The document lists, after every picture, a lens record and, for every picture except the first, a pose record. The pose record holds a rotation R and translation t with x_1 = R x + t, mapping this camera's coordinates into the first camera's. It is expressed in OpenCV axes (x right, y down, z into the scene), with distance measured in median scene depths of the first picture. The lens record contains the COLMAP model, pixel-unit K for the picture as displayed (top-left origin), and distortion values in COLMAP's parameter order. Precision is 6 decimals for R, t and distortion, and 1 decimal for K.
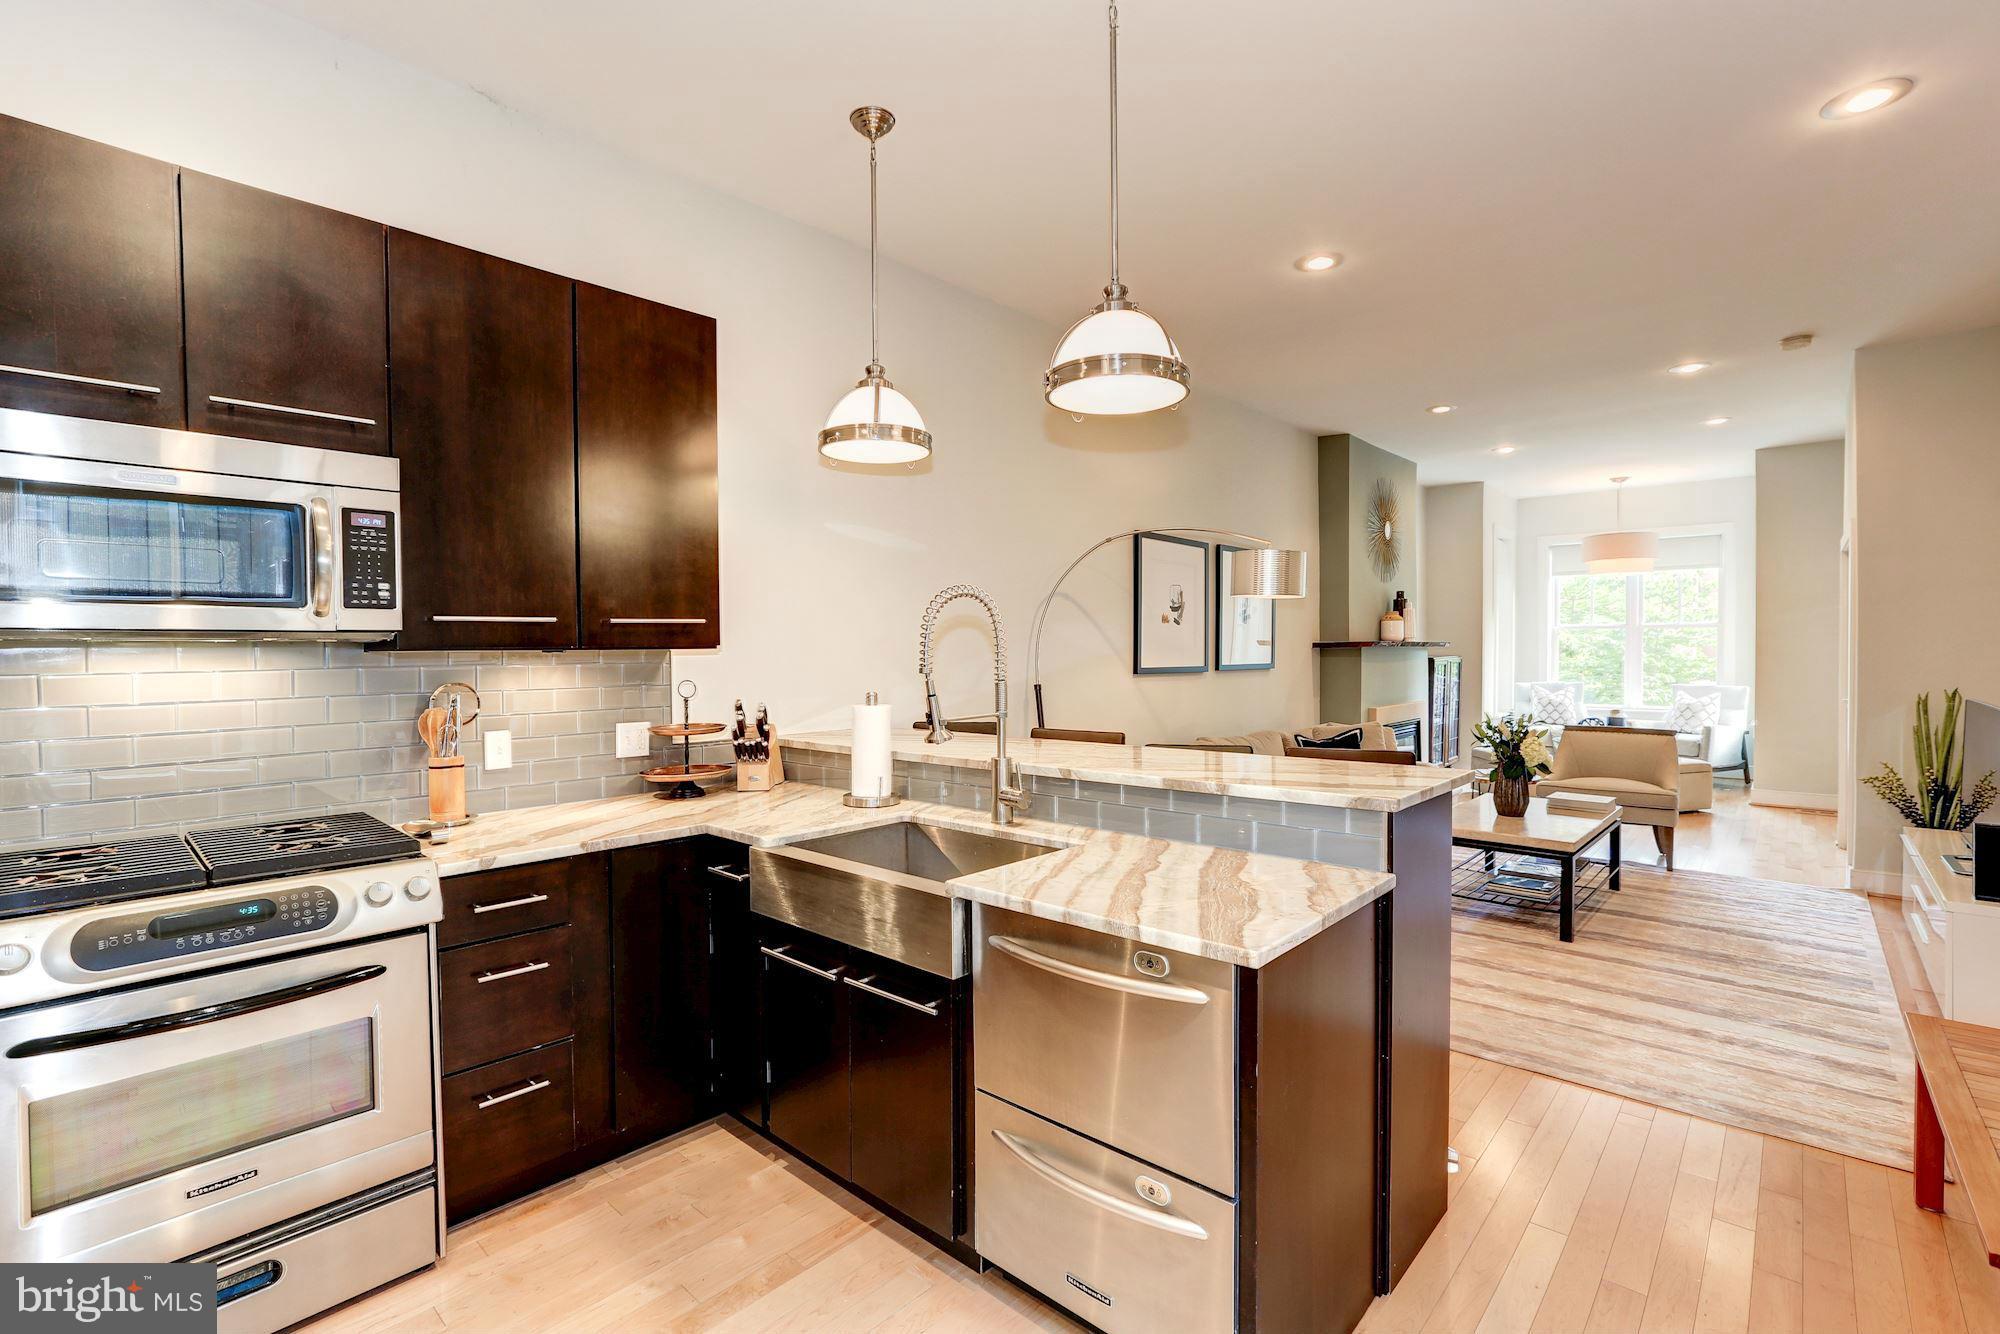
lens RADIAL K [[904.3, 0, 990.0], [0, 904.3, 662.1], [0, 0, 1]] dist [-0.011982, 0.000386]
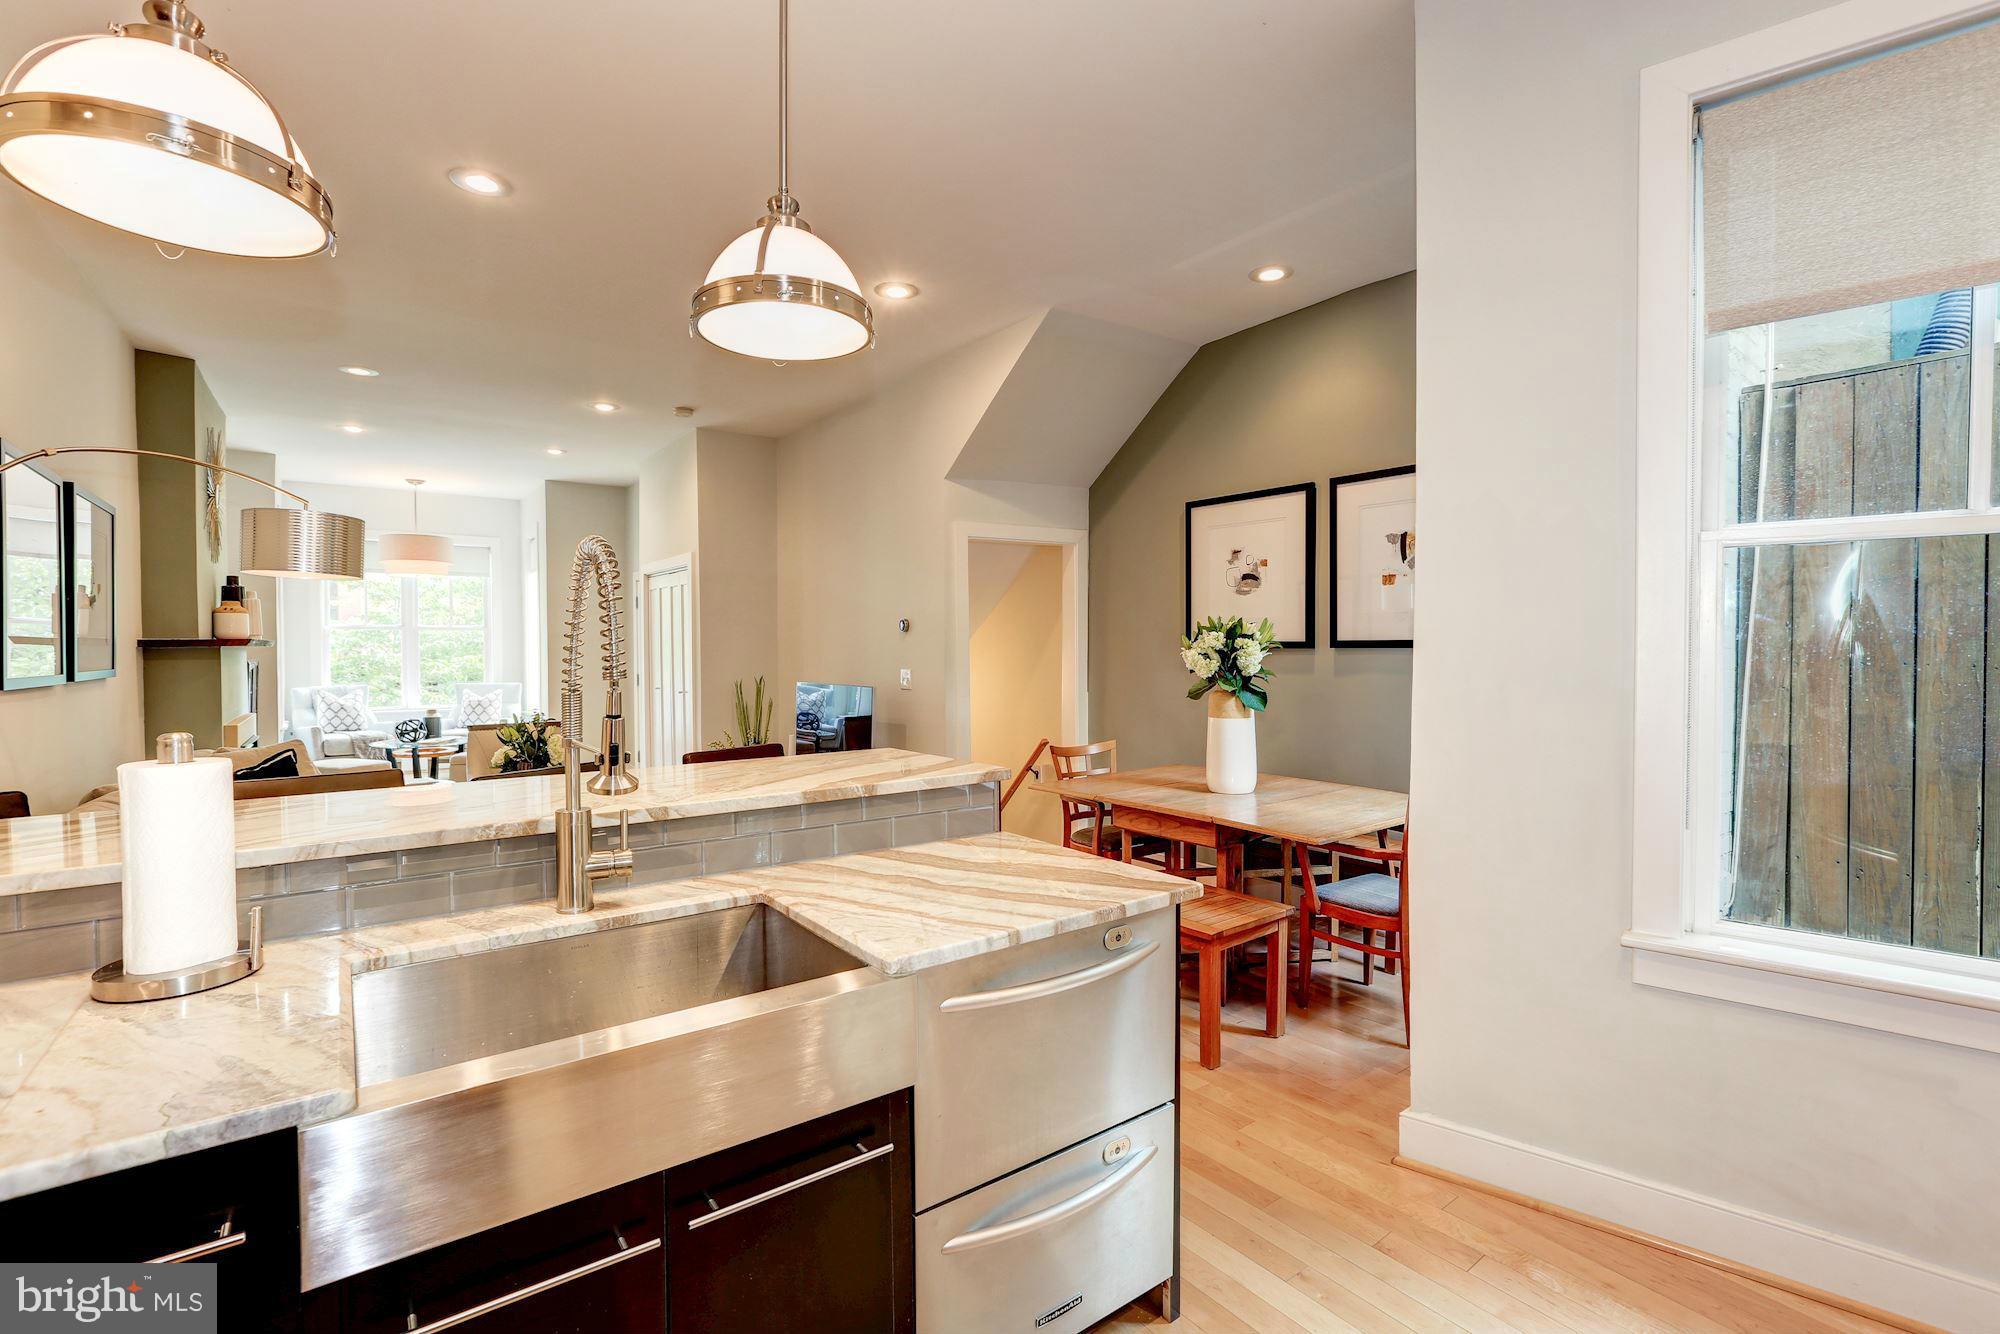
lens RADIAL K [[904.3, 0, 990.0], [0, 904.3, 662.1], [0, 0, 1]] dist [-0.011982, 0.000386]
pose [[0.197995, -0.010567, 0.980146, -0.384583], [0.014529, 0.999864, 0.007845, 0.000809], [-0.980095, 0.012687, 0.198121, 0.407825]]
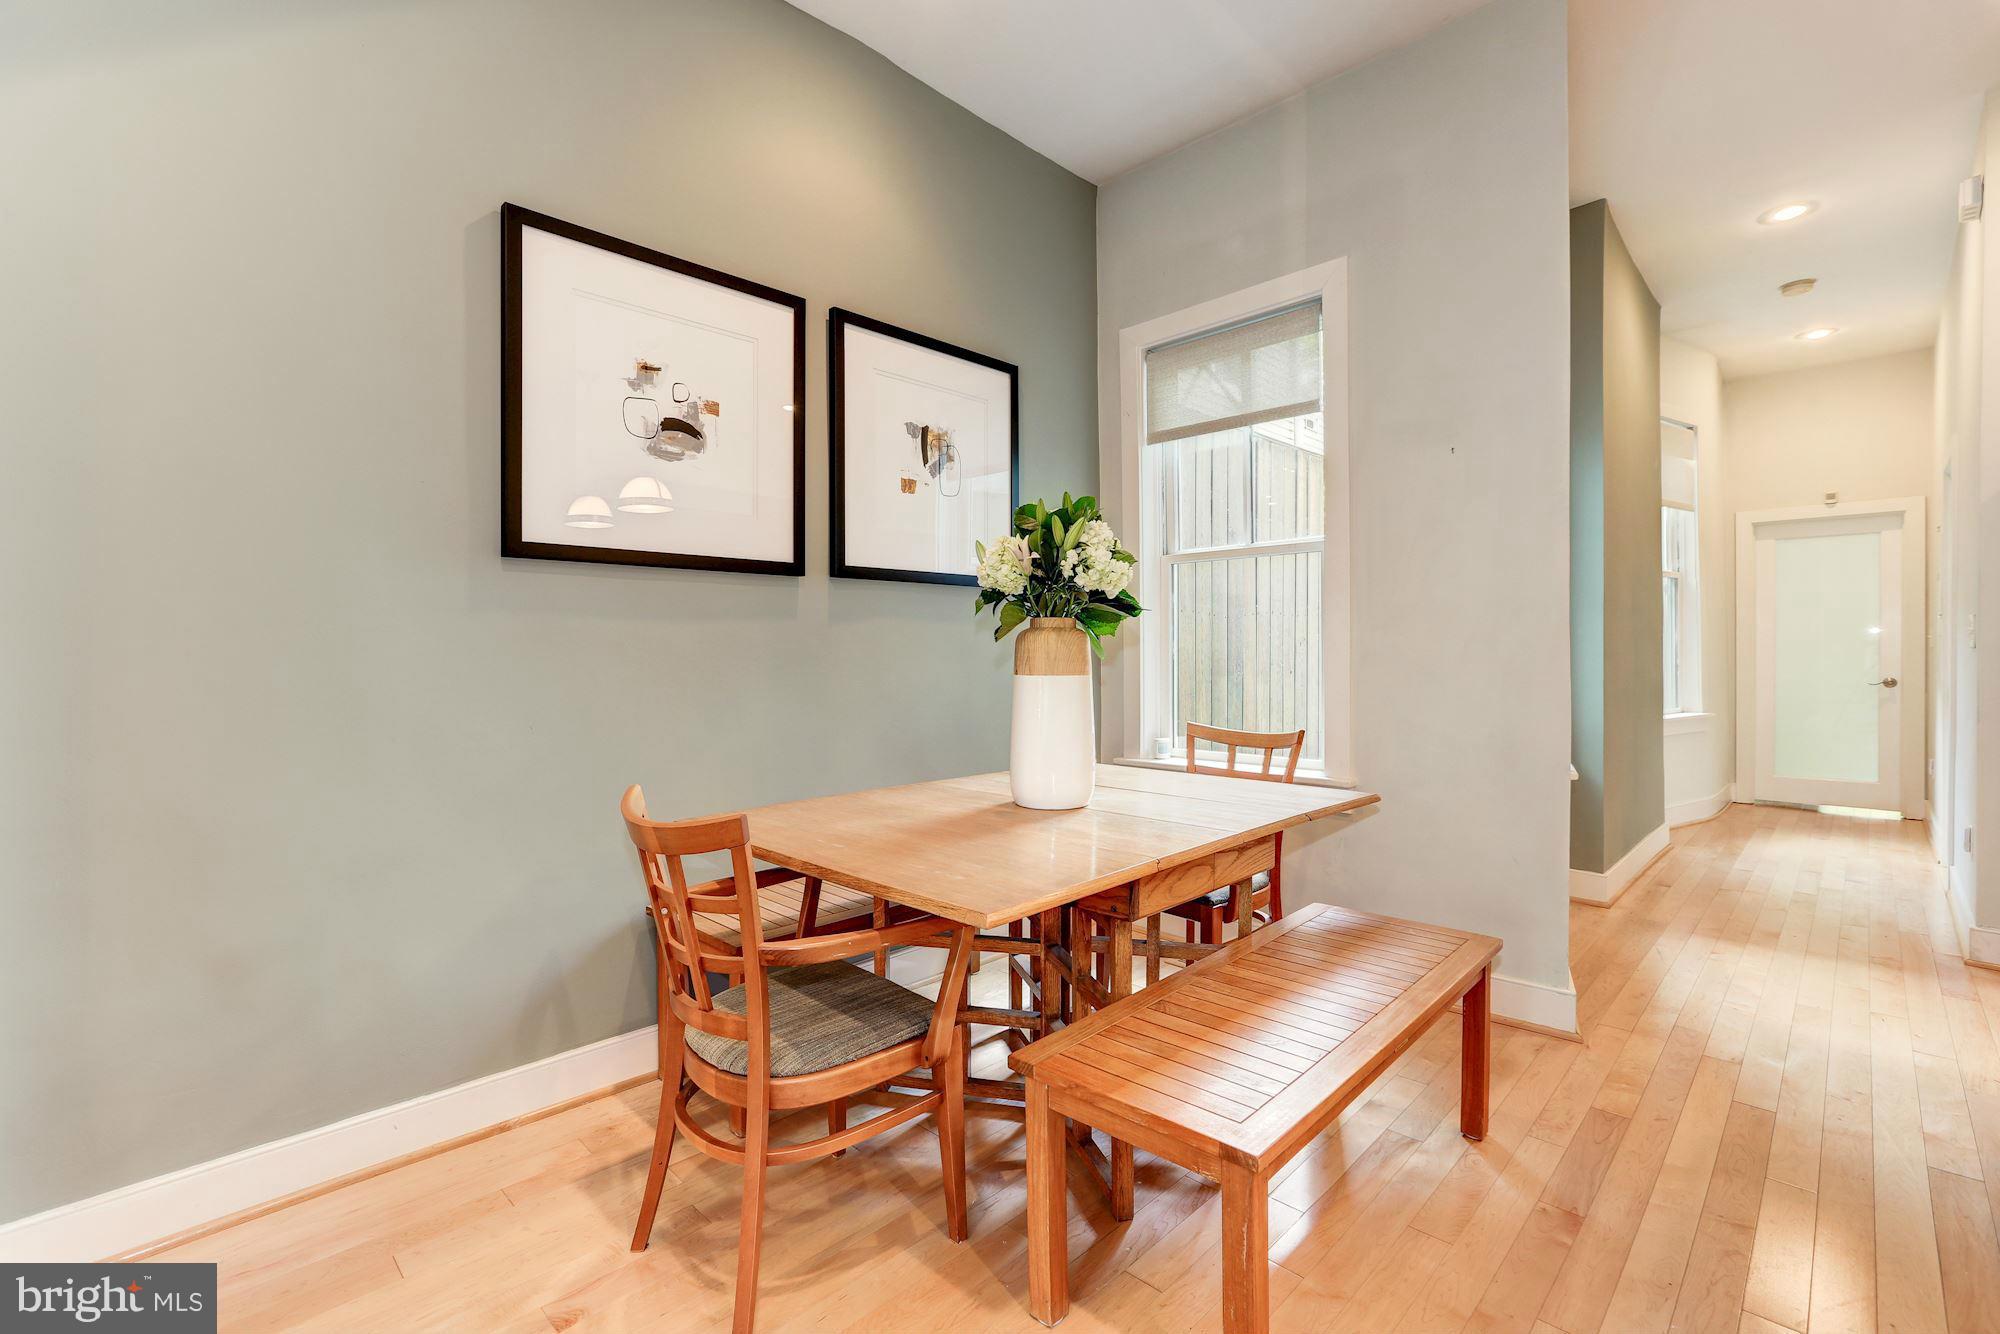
lens RADIAL K [[891.6, 0, 990.4], [0, 891.6, 661.5], [0, 0, 1]] dist [-0.021771, 0.009236]
pose [[-0.998962, 0.017550, 0.042037, 0.712525], [0.018573, 0.999538, 0.024072, 0.053281], [-0.041595, 0.024828, -0.998826, 0.937555]]
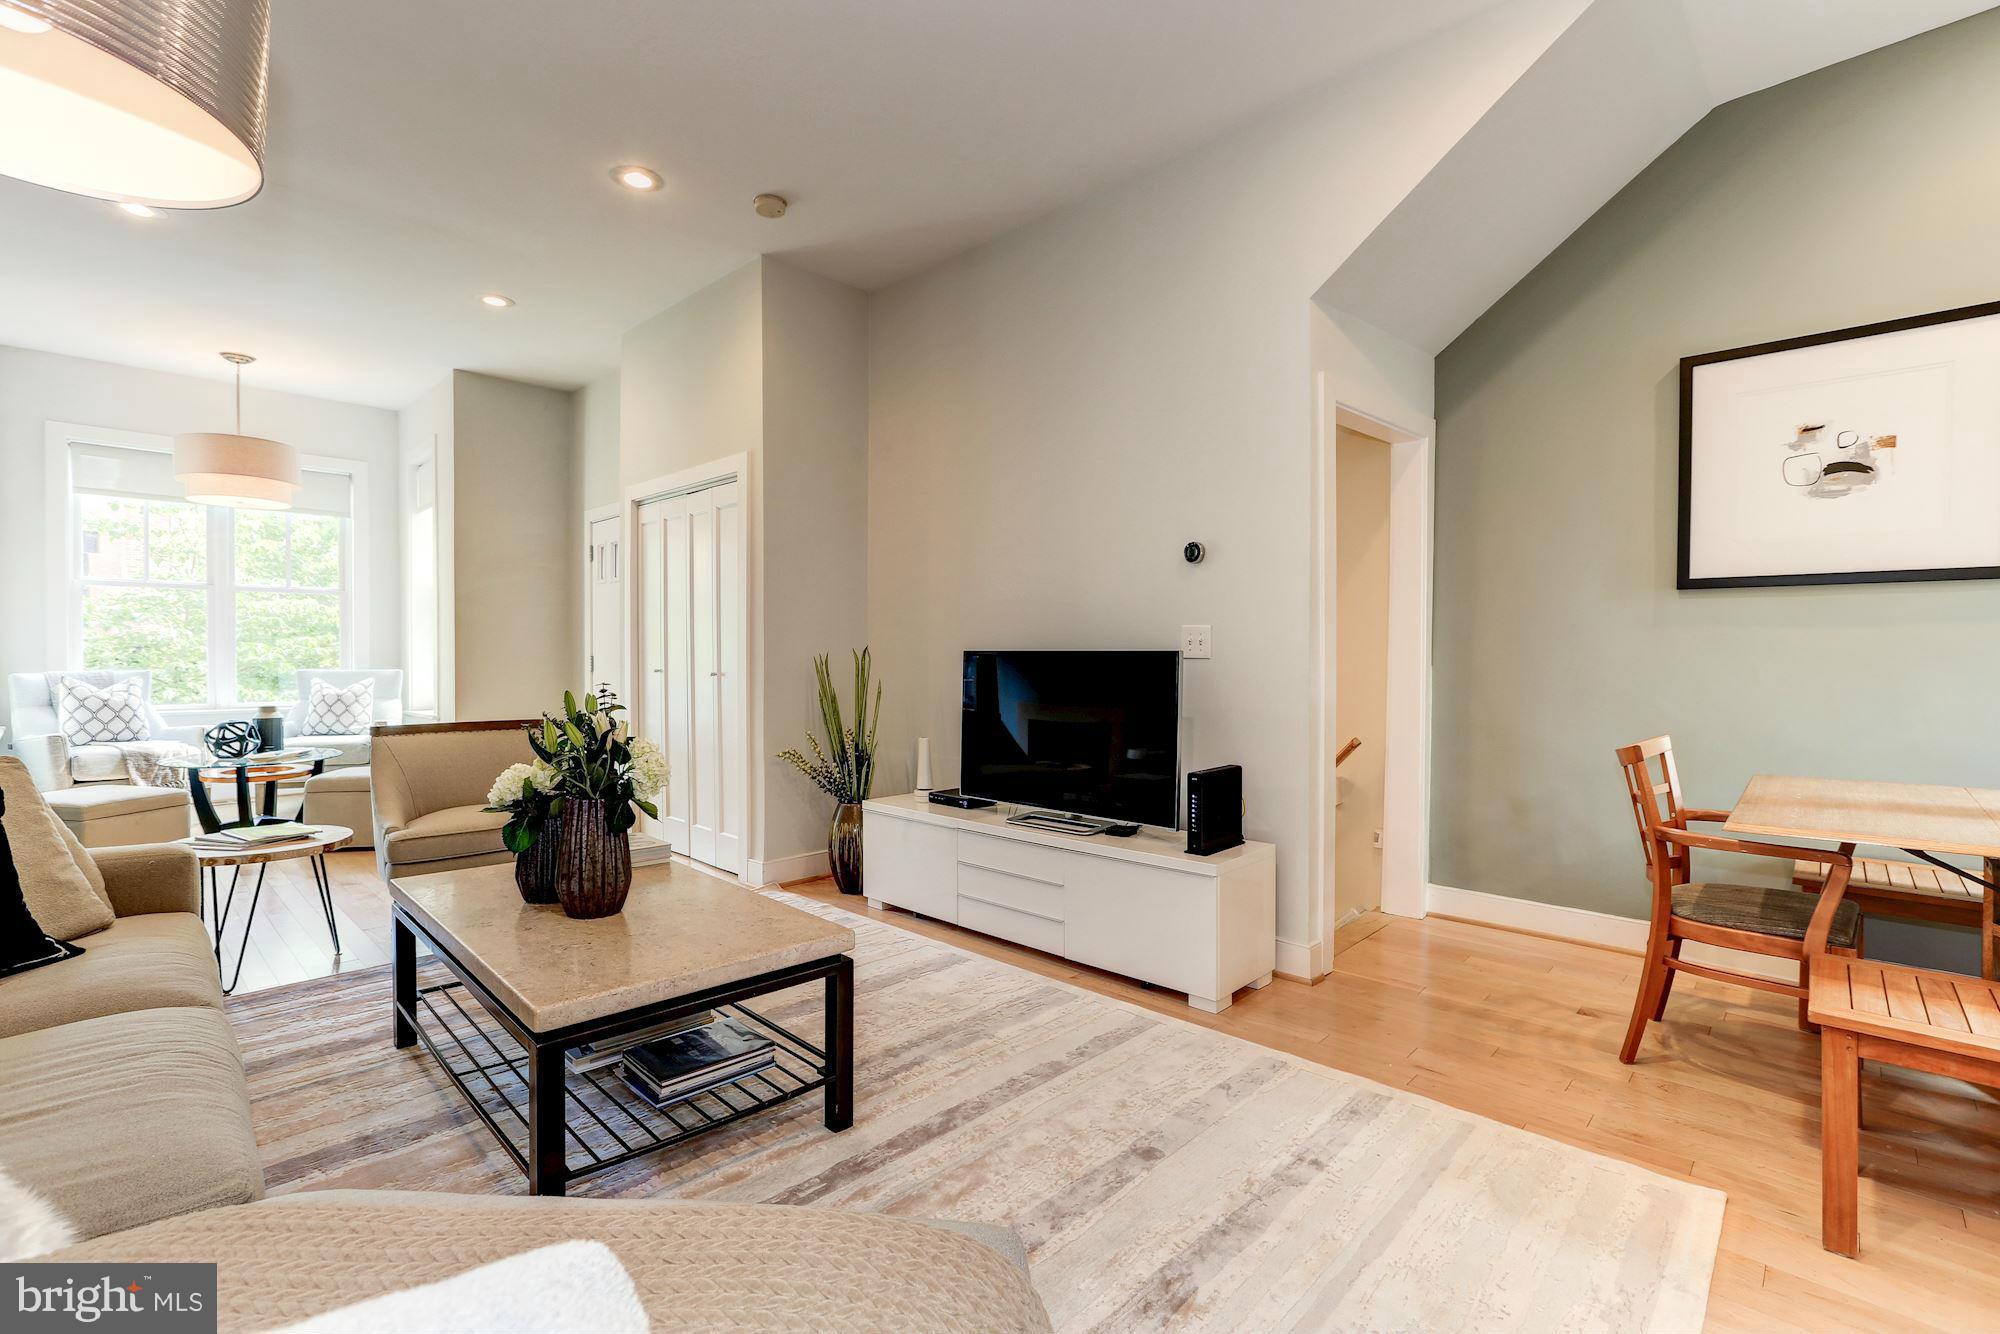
lens RADIAL K [[891.6, 0, 990.4], [0, 891.6, 661.5], [0, 0, 1]] dist [-0.021771, 0.009236]
pose [[0.027591, -0.001108, 0.999619, 0.166655], [0.010355, 0.999946, 0.000823, 0.056389], [-0.999566, 0.010328, 0.027601, 1.030952]]
